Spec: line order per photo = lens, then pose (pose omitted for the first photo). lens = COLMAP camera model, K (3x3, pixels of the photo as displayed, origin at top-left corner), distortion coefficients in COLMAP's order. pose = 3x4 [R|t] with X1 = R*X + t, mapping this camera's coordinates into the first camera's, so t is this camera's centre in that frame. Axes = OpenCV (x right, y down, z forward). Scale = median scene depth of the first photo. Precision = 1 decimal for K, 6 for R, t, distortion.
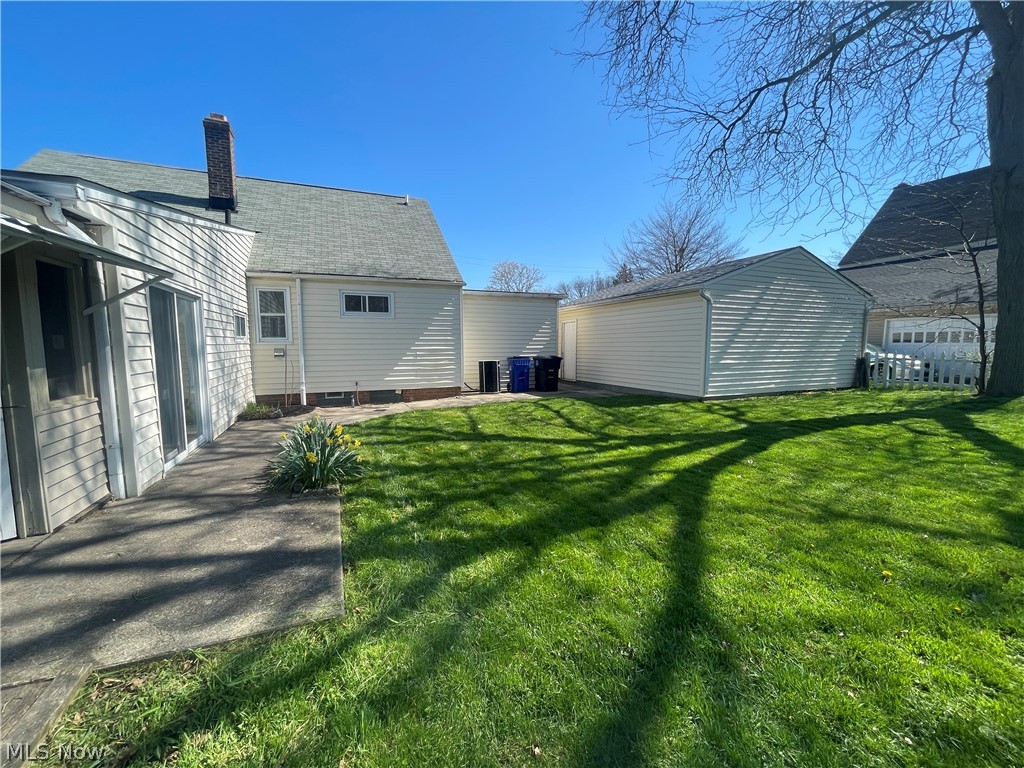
lens RADIAL K [[416.4, 0, 515.3], [0, 416.4, 382.5], [0, 0, 1]] dist [-0.002428, 0.000058]
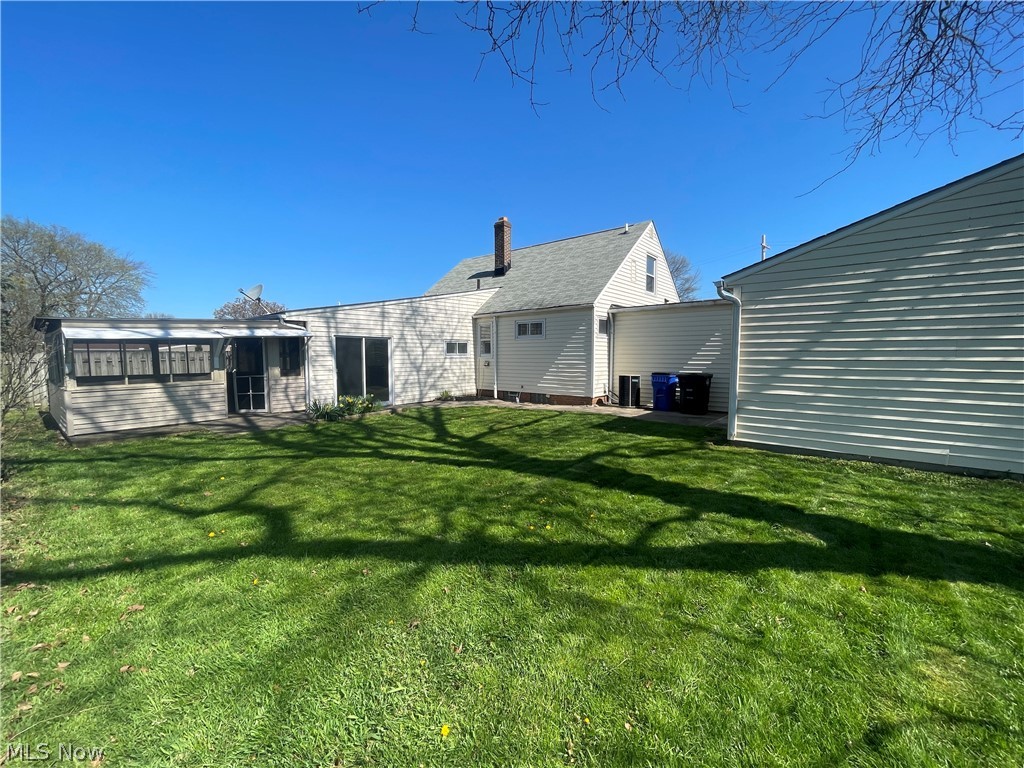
lens RADIAL K [[416.4, 0, 514.9], [0, 416.4, 386.1], [0, 0, 1]] dist [-0.002428, 0.000058]
pose [[0.471158, 0.068975, -0.879348, 0.817730], [-0.078631, 0.996253, 0.036014, -0.047488], [0.878537, 0.052176, 0.474817, 0.313373]]
